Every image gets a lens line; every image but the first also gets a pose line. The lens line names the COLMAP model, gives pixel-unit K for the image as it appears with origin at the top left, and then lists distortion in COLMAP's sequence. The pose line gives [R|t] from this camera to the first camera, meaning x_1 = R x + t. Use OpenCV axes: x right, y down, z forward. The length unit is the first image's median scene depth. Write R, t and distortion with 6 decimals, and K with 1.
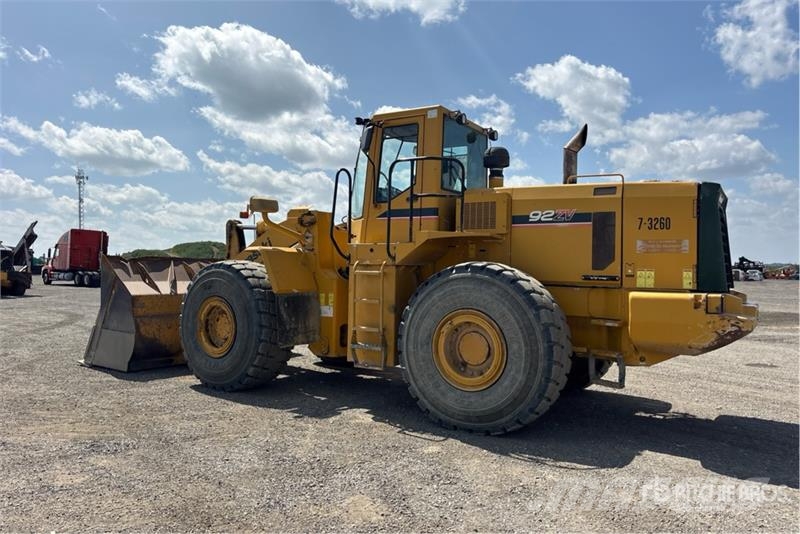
lens RADIAL K [[626.5, 0, 397.0], [0, 626.5, 264.4], [0, 0, 1]] dist [0.026076, -0.011962]
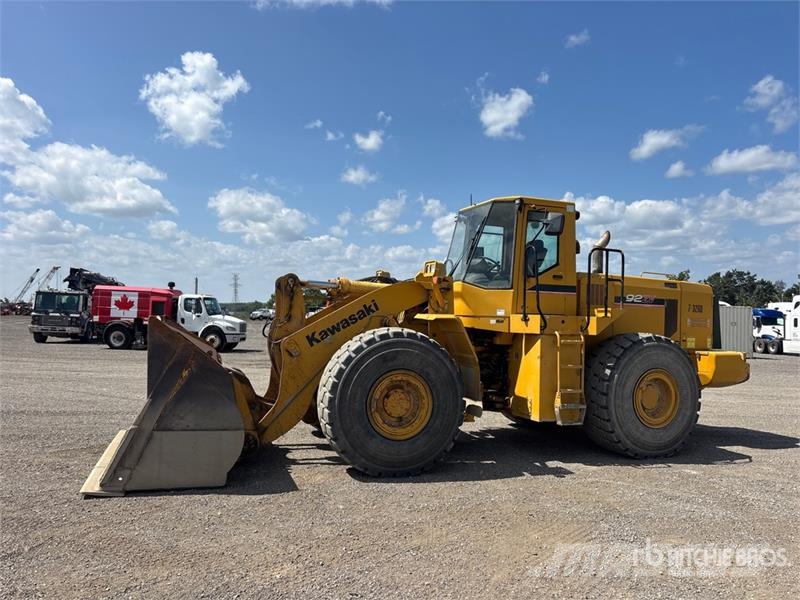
lens RADIAL K [[628.4, 0, 394.8], [0, 628.4, 300.1], [0, 0, 1]] dist [0.017170, -0.017060]
pose [[0.581441, 0.023412, 0.813252, -1.060125], [-0.024994, 0.999628, -0.010908, -0.038468], [-0.813205, -0.013984, 0.581810, 0.527556]]
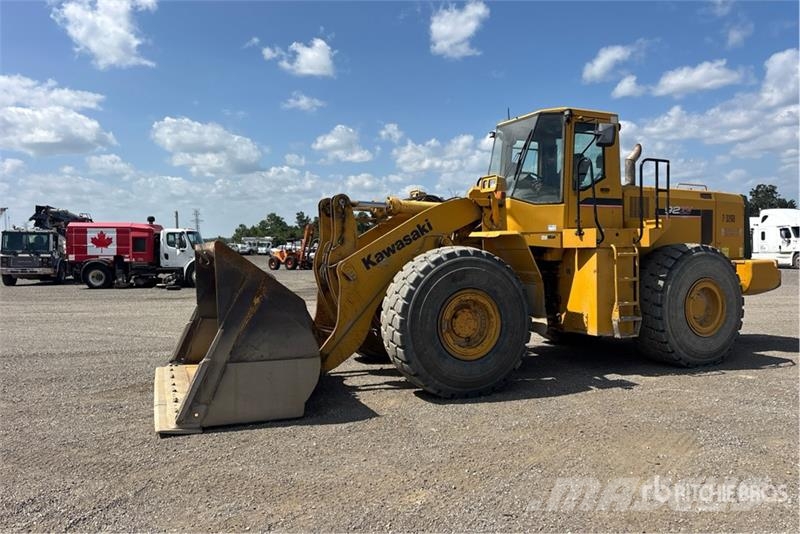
lens RADIAL K [[626.5, 0, 402.9], [0, 626.5, 268.4], [0, 0, 1]] dist [0.026076, -0.011962]
pose [[0.515582, -0.048824, 0.855448, -1.113661], [0.012619, 0.998700, 0.049394, -0.020630], [-0.856748, -0.014672, 0.515527, 0.678089]]
